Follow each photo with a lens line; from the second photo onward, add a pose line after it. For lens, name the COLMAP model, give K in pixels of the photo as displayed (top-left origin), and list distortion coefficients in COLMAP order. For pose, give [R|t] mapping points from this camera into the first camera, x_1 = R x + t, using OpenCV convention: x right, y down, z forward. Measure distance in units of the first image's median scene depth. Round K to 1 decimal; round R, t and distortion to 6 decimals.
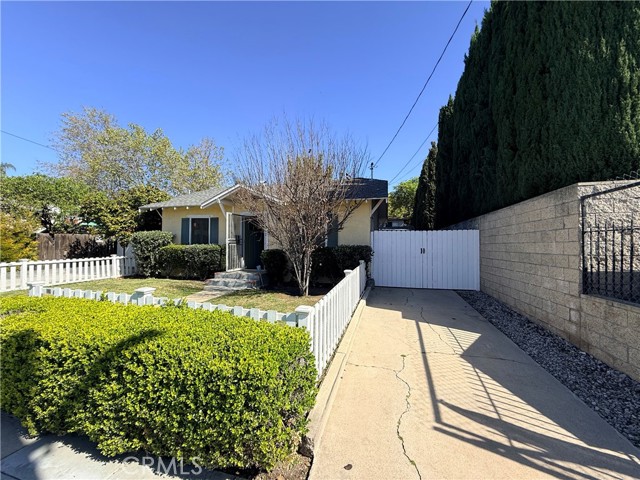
lens RADIAL K [[253.9, 0, 321.3], [0, 253.9, 240.2], [0, 0, 1]] dist [0.000077, -0.000410]
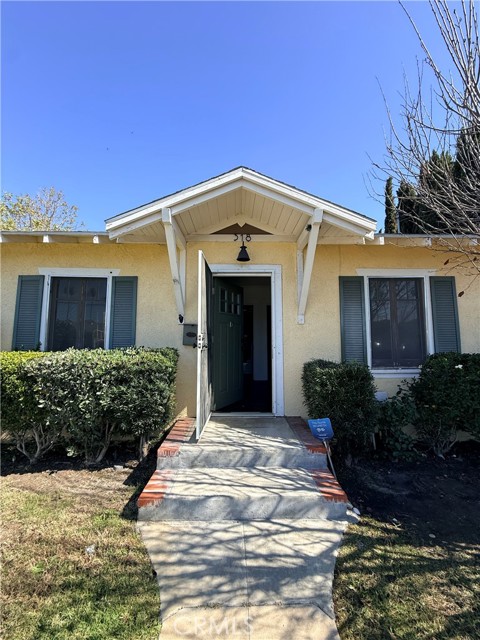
lens RADIAL K [[253.9, 0, 238.5], [0, 253.9, 318.7], [0, 0, 1]] dist [0.000077, -0.000410]
pose [[0.963831, 0.014816, 0.266100, -0.358345], [0.005612, 0.997104, -0.075843, 0.001981], [-0.266453, 0.074593, 0.960957, 0.600004]]
